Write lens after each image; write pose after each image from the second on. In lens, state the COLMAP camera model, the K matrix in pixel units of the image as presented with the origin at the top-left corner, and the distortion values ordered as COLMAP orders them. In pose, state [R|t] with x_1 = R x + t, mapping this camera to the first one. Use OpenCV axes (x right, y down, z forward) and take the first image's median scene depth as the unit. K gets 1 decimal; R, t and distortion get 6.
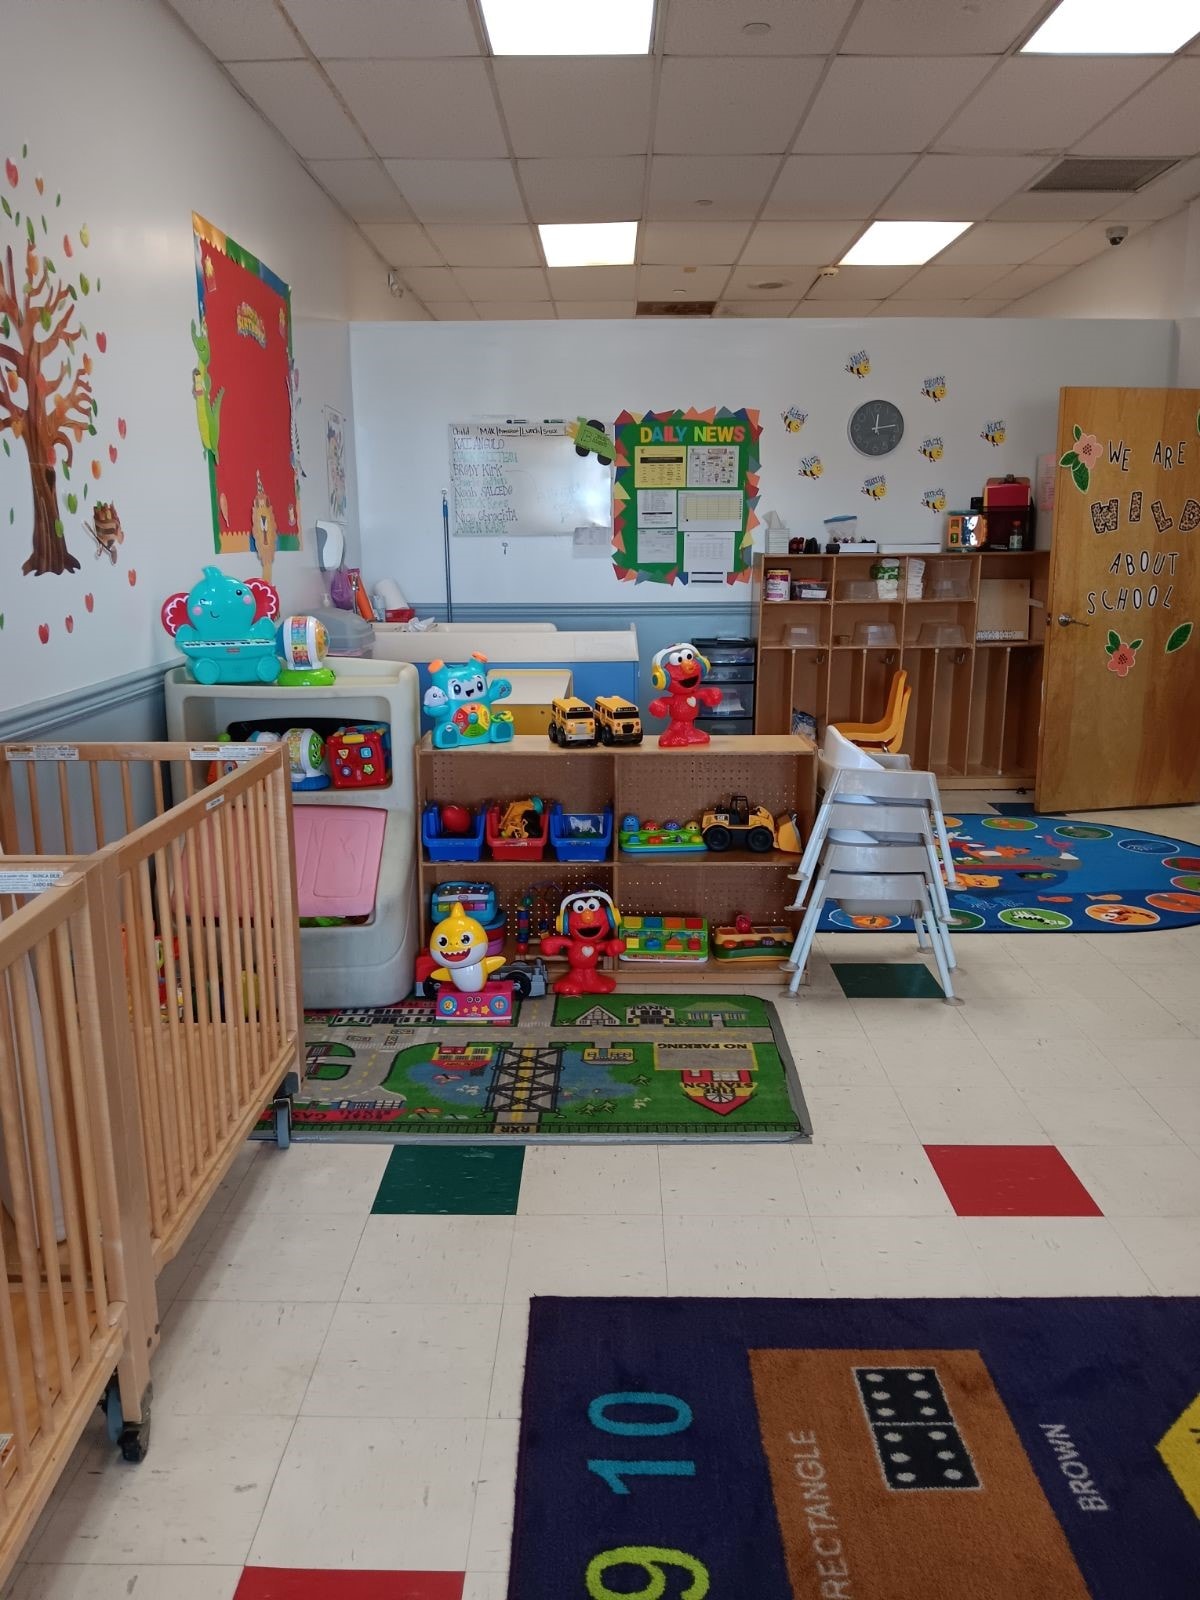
lens RADIAL K [[1243.2, 0, 598.4], [0, 1243.2, 798.1], [0, 0, 1]] dist [-0.005424, -0.008162]
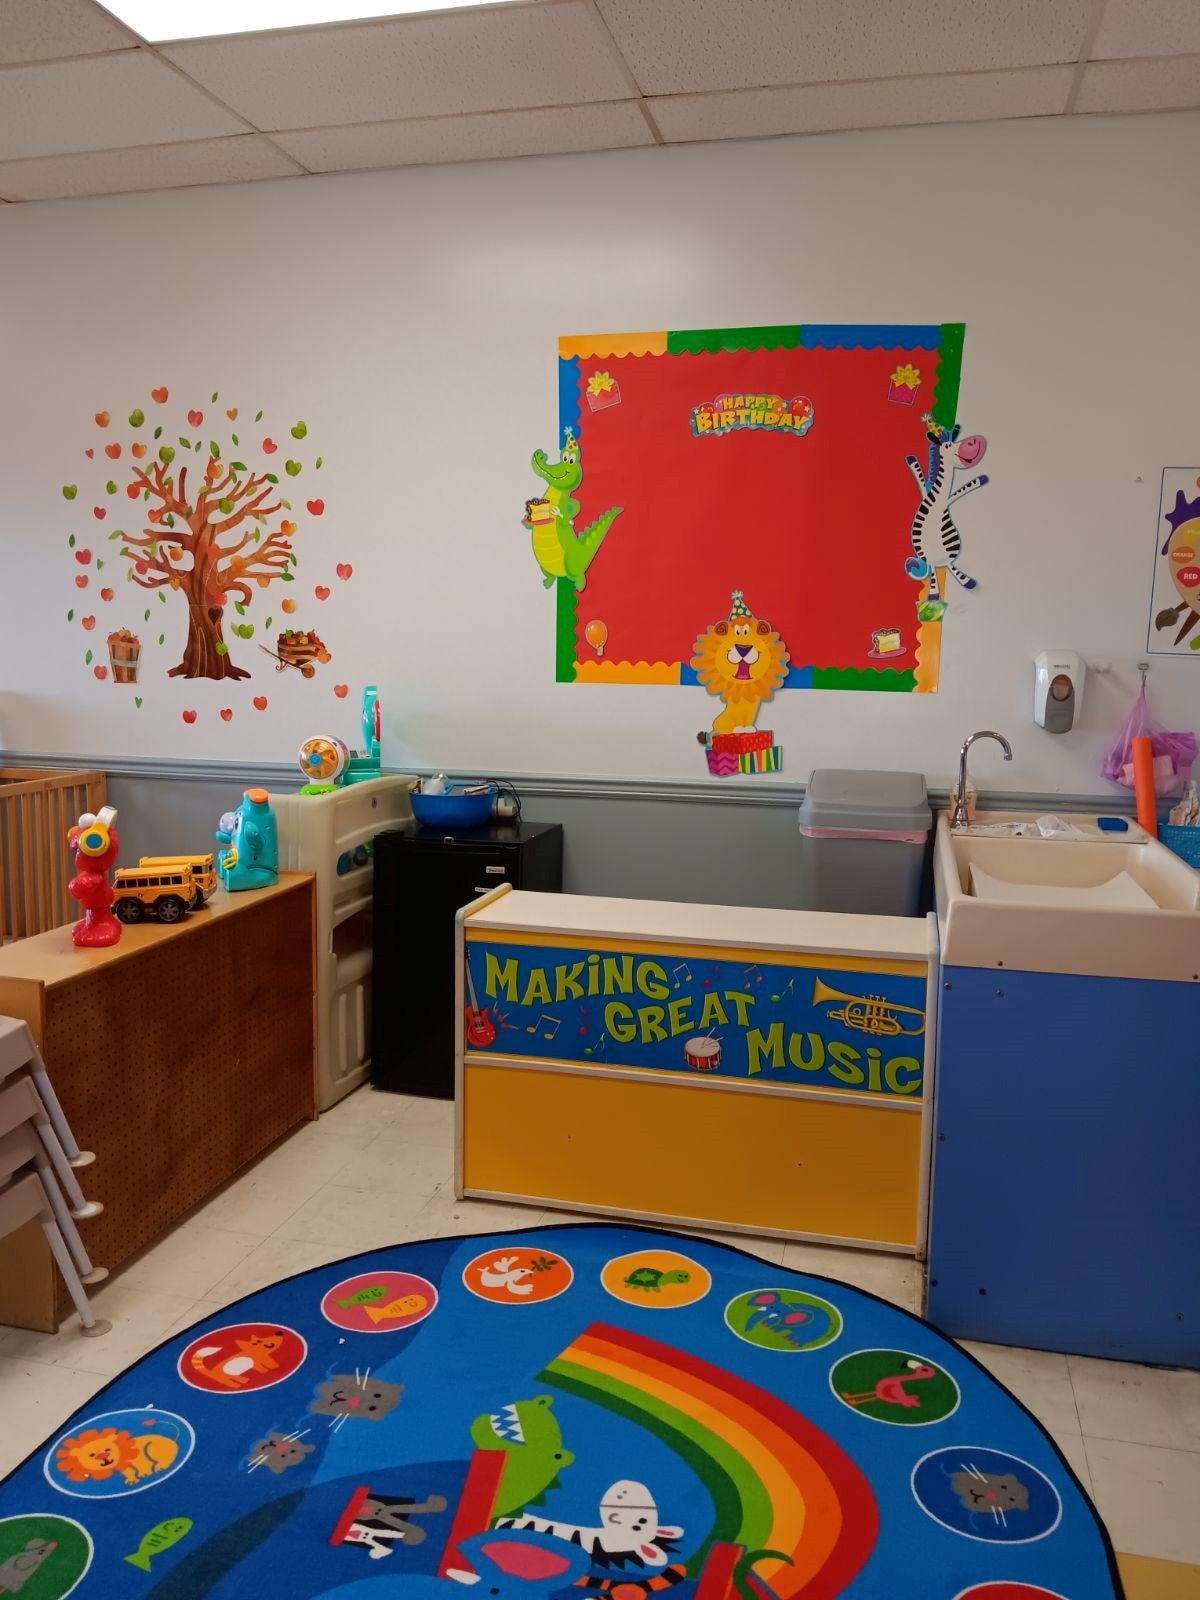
lens RADIAL K [[1243.2, 0, 594.0], [0, 1243.2, 803.1], [0, 0, 1]] dist [-0.005424, -0.008162]
pose [[-0.233186, 0.152541, -0.960393, 0.859805], [-0.220904, 0.953490, 0.205081, -0.430079], [0.947009, 0.259976, -0.188644, 1.698908]]
